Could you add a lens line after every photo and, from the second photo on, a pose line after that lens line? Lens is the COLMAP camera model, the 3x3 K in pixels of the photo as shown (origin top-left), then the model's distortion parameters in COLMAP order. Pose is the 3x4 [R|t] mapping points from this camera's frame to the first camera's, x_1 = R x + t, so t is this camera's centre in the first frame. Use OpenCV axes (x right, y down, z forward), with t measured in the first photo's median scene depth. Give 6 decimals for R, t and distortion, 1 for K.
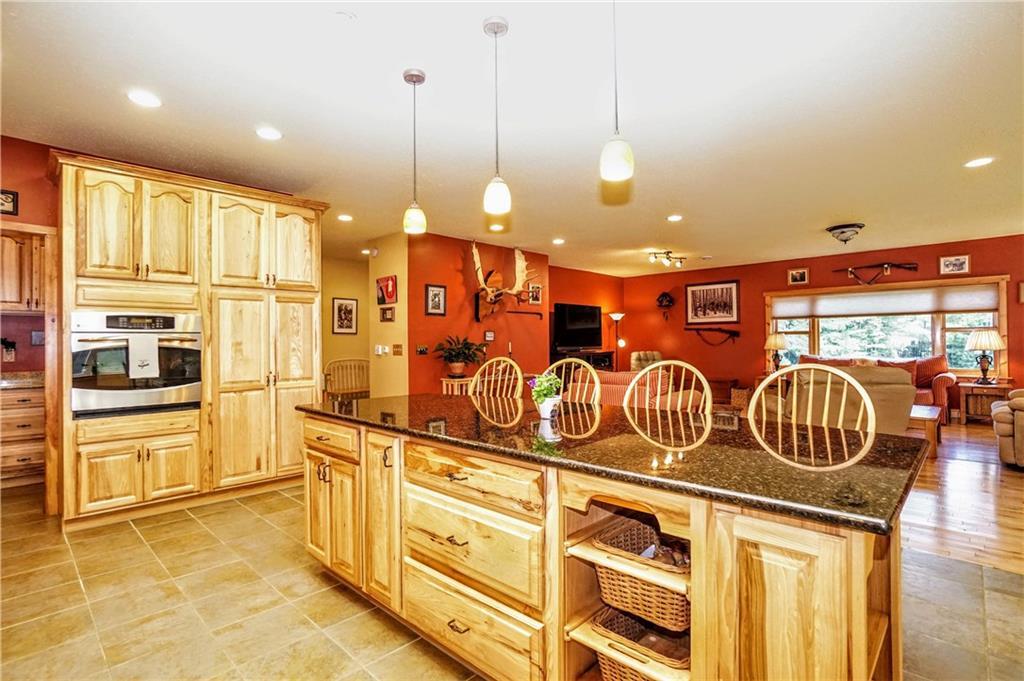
lens RADIAL K [[490.1, 0, 510.3], [0, 490.1, 328.3], [0, 0, 1]] dist [-0.034141, 0.000098]
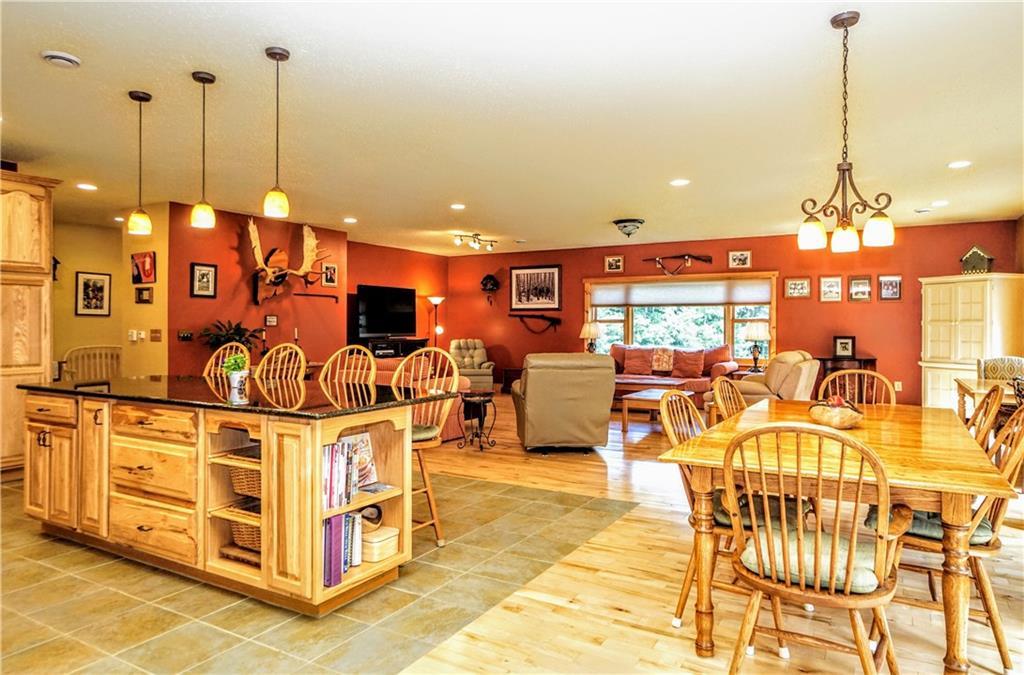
lens RADIAL K [[640.7, 0, 514.9], [0, 640.7, 317.3], [0, 0, 1]] dist [0.003908, 0.005843]
pose [[0.972609, 0.014073, 0.232021, 0.133882], [-0.017071, 0.999795, 0.010917, -0.012596], [-0.231820, -0.014578, 0.972650, -0.288290]]
